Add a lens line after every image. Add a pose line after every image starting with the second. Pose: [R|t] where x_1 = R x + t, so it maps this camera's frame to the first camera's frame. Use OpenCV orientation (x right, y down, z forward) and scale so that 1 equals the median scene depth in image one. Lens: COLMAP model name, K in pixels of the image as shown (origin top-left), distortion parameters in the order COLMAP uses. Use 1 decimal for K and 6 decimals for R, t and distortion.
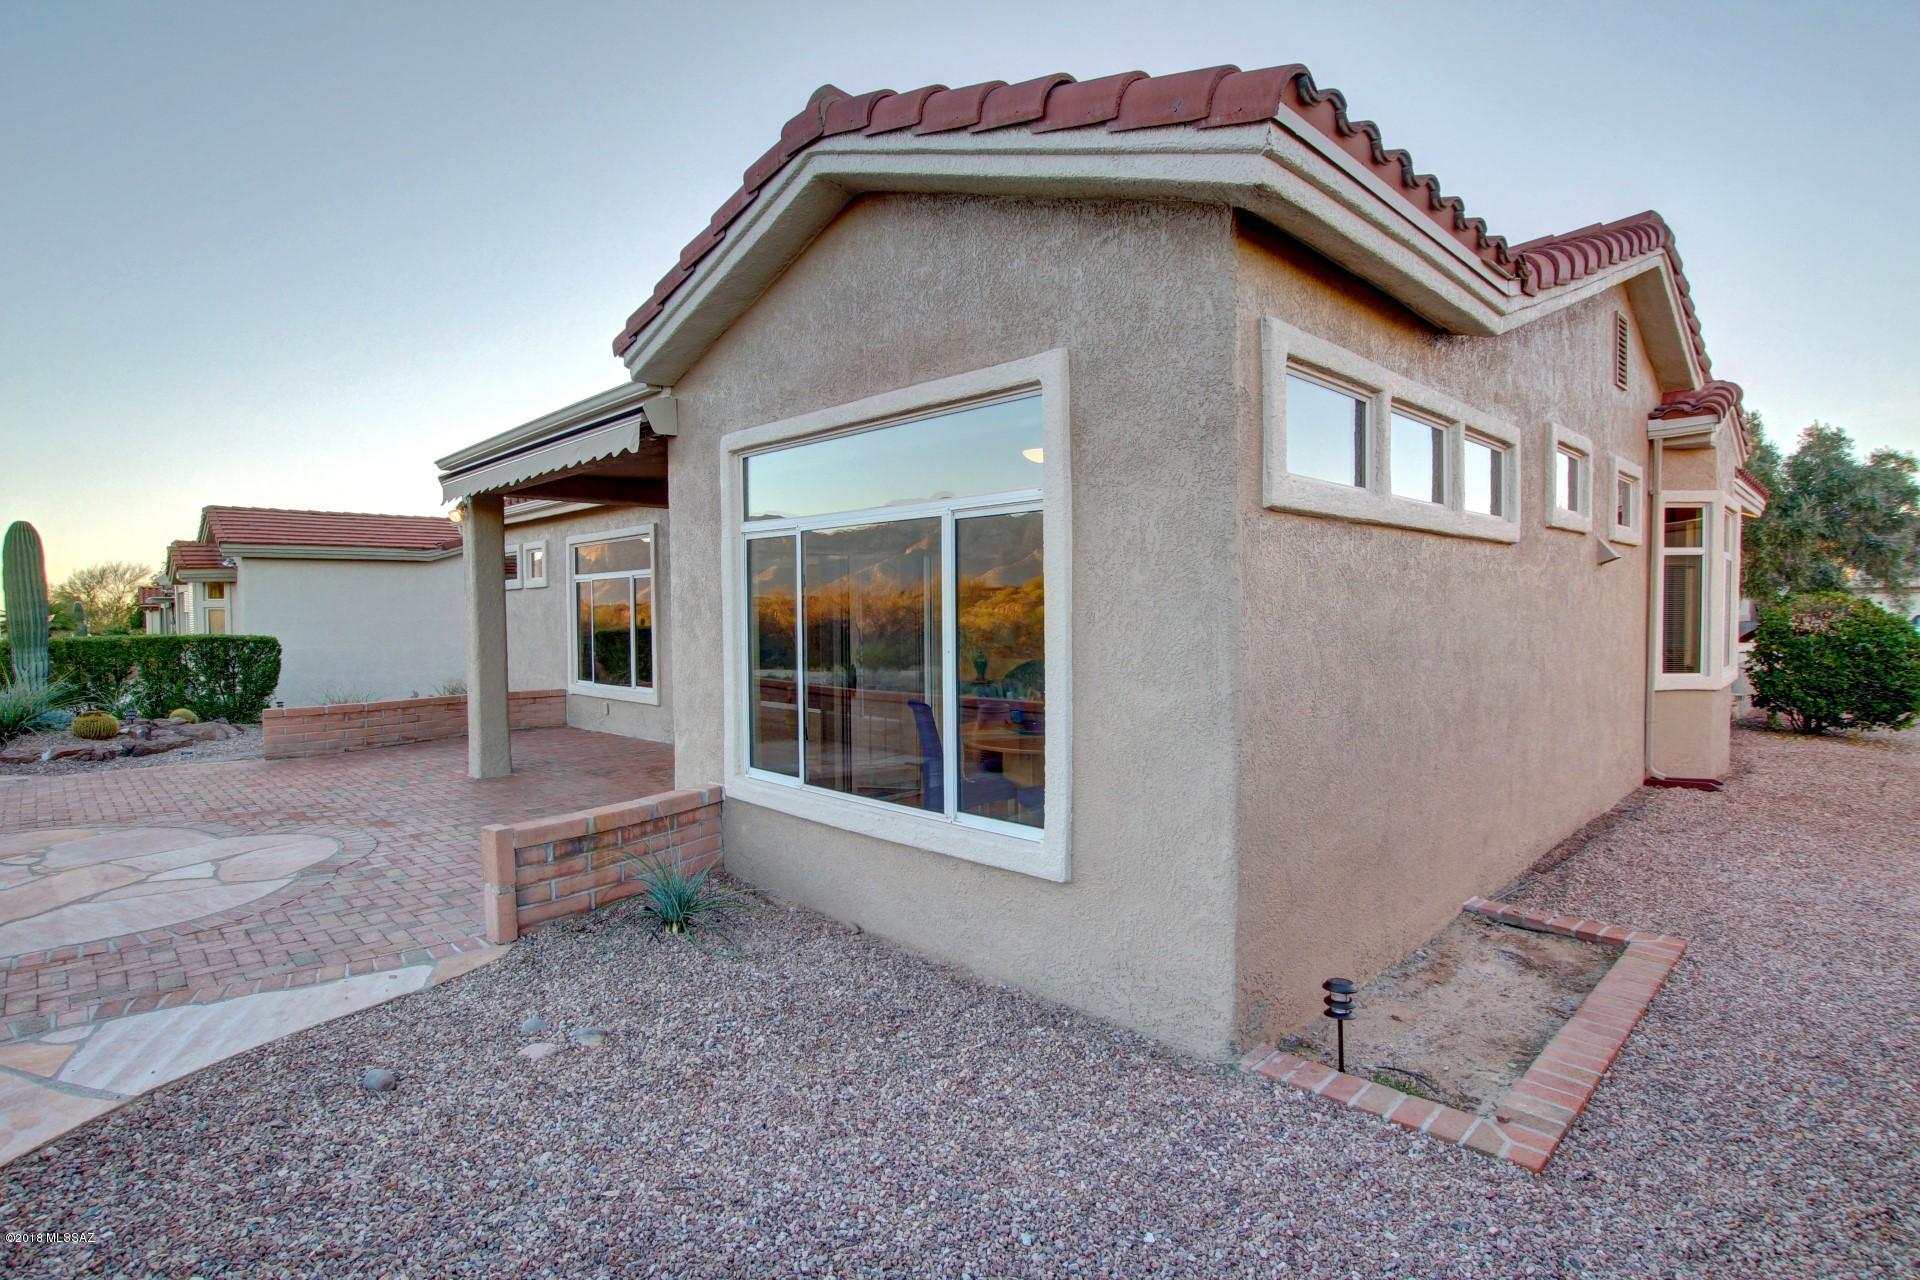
lens RADIAL K [[922.2, 0, 968.0], [0, 922.2, 634.8], [0, 0, 1]] dist [-0.029132, 0.001643]
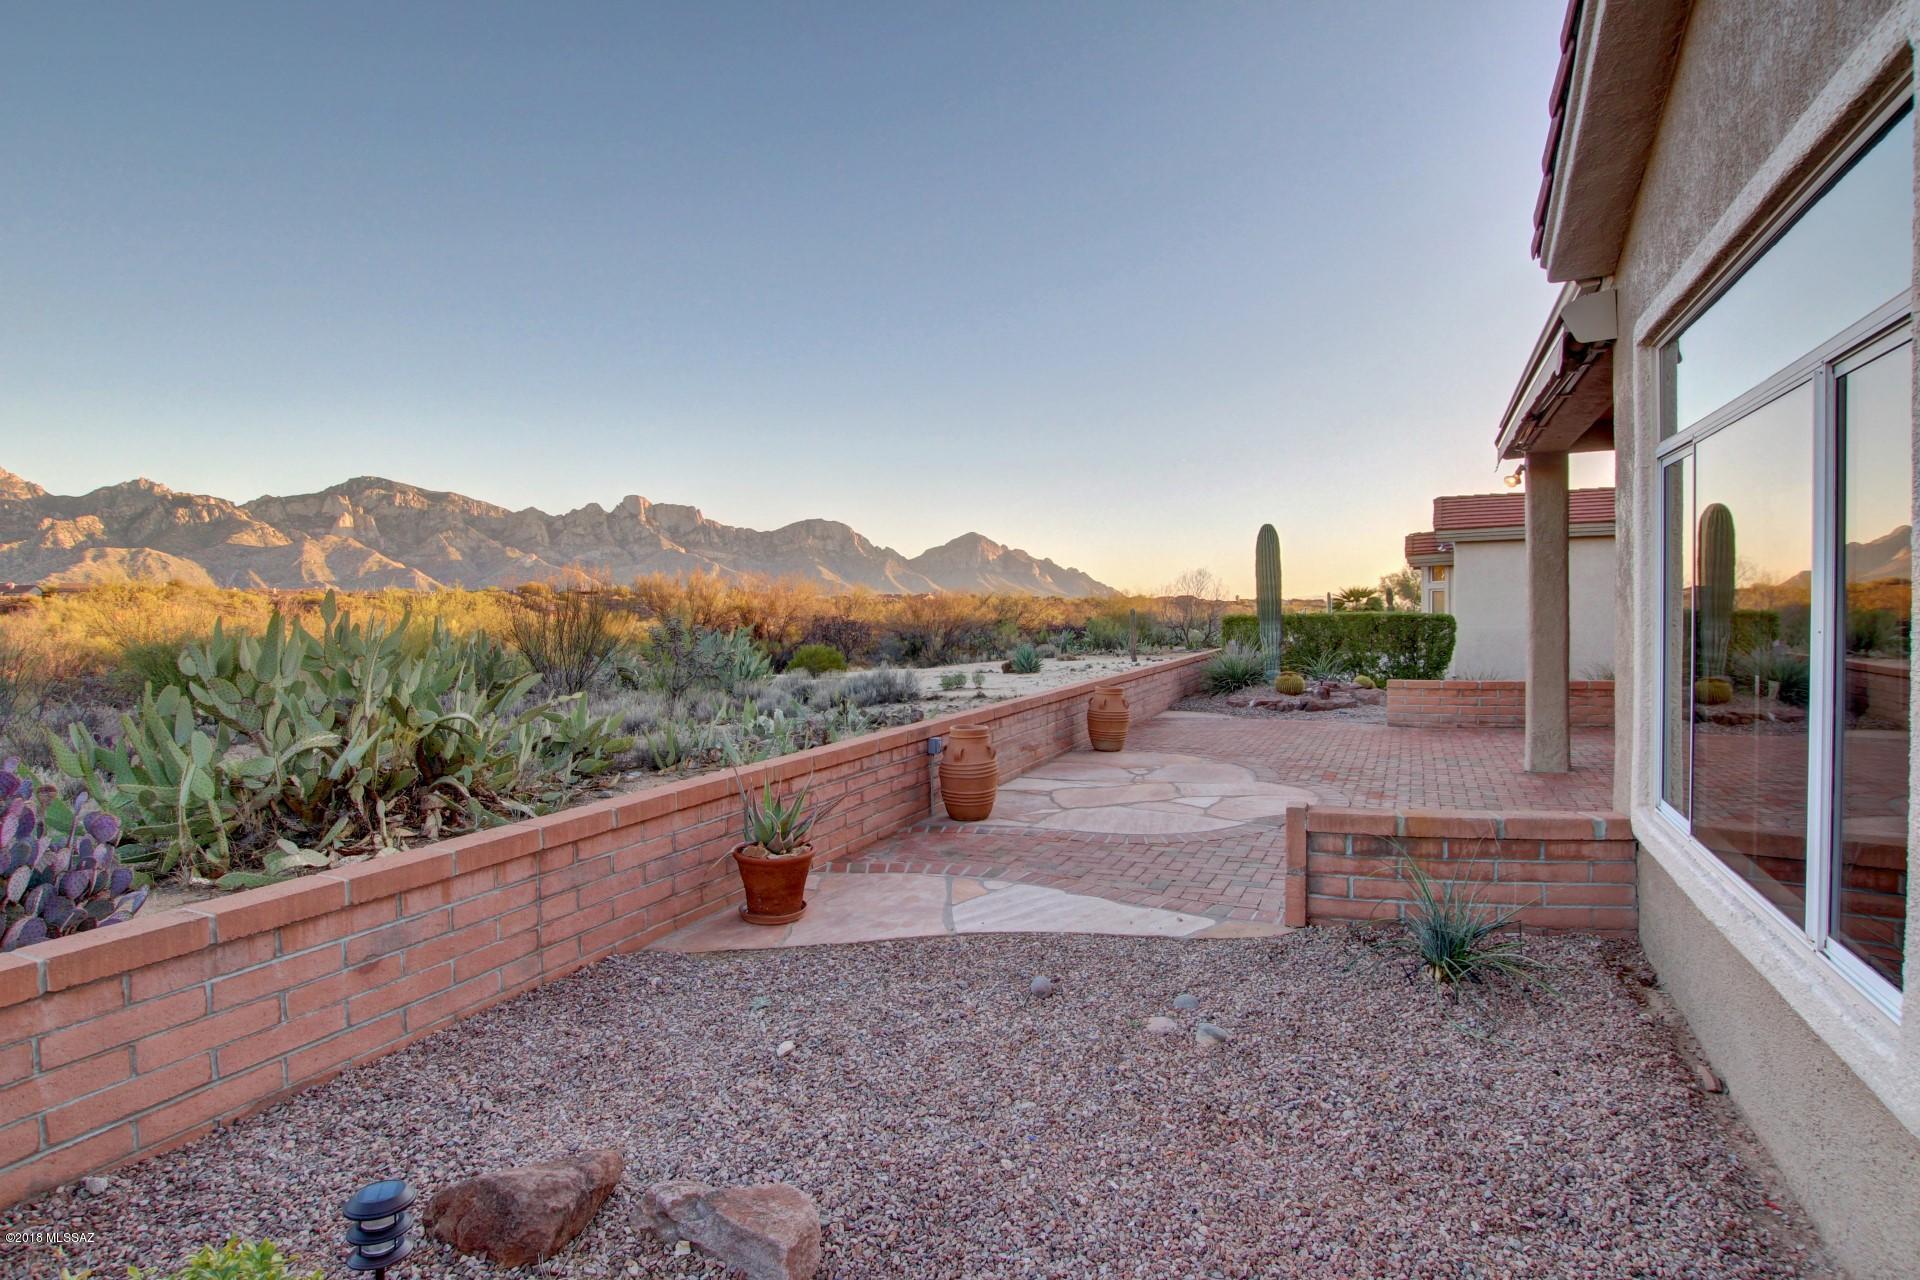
lens RADIAL K [[947.5, 0, 962.0], [0, 947.5, 638.4], [0, 0, 1]] dist [-0.021715, 0.000798]
pose [[0.348233, 0.031583, -0.936876, 0.280311], [-0.009998, 0.999501, 0.029978, 0.009998], [0.937355, -0.001073, 0.348375, 0.322411]]
